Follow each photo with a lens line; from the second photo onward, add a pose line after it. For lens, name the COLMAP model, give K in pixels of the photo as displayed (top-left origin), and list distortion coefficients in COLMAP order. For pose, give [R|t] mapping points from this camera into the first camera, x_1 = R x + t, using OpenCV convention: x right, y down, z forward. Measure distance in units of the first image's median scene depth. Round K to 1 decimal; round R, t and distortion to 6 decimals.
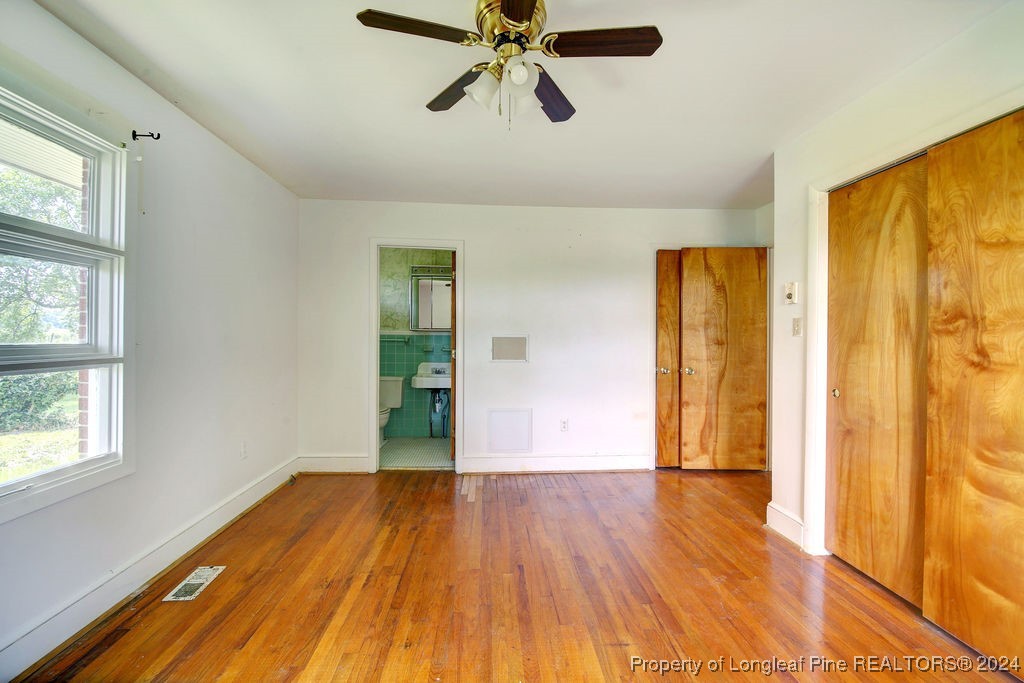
lens RADIAL K [[414.8, 0, 513.0], [0, 414.8, 338.8], [0, 0, 1]] dist [-0.007267, -0.005004]
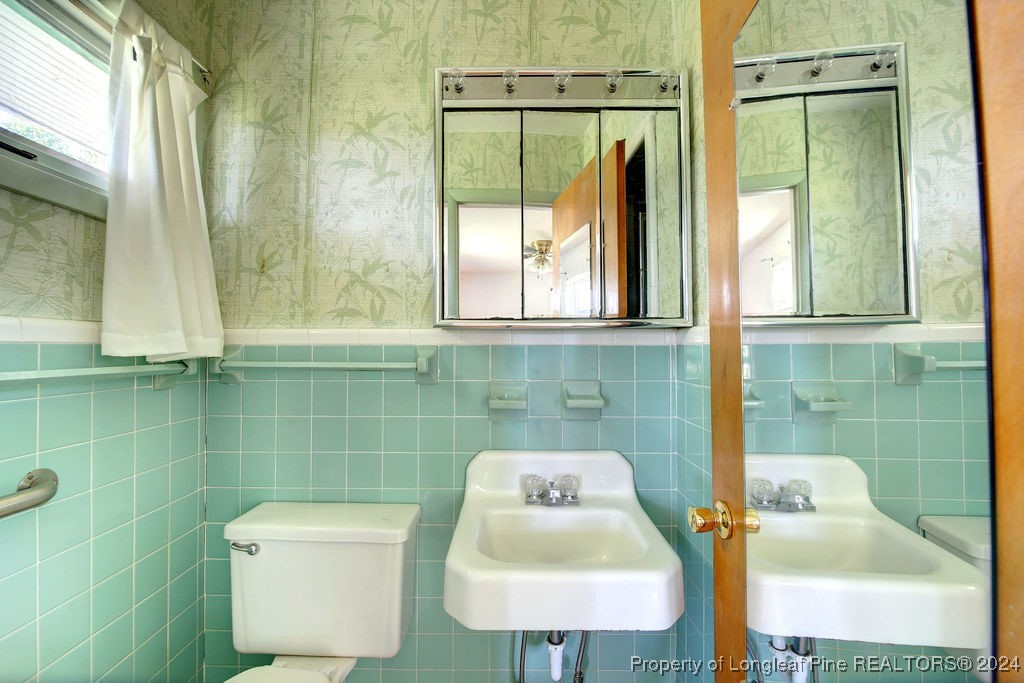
lens RADIAL K [[414.8, 0, 513.0], [0, 414.8, 338.8], [0, 0, 1]] dist [-0.007267, -0.005004]
pose [[0.997833, -0.008451, -0.065247, -0.182314], [0.006552, 0.999550, -0.029270, -0.005870], [0.065465, 0.028780, 0.997440, 0.740942]]
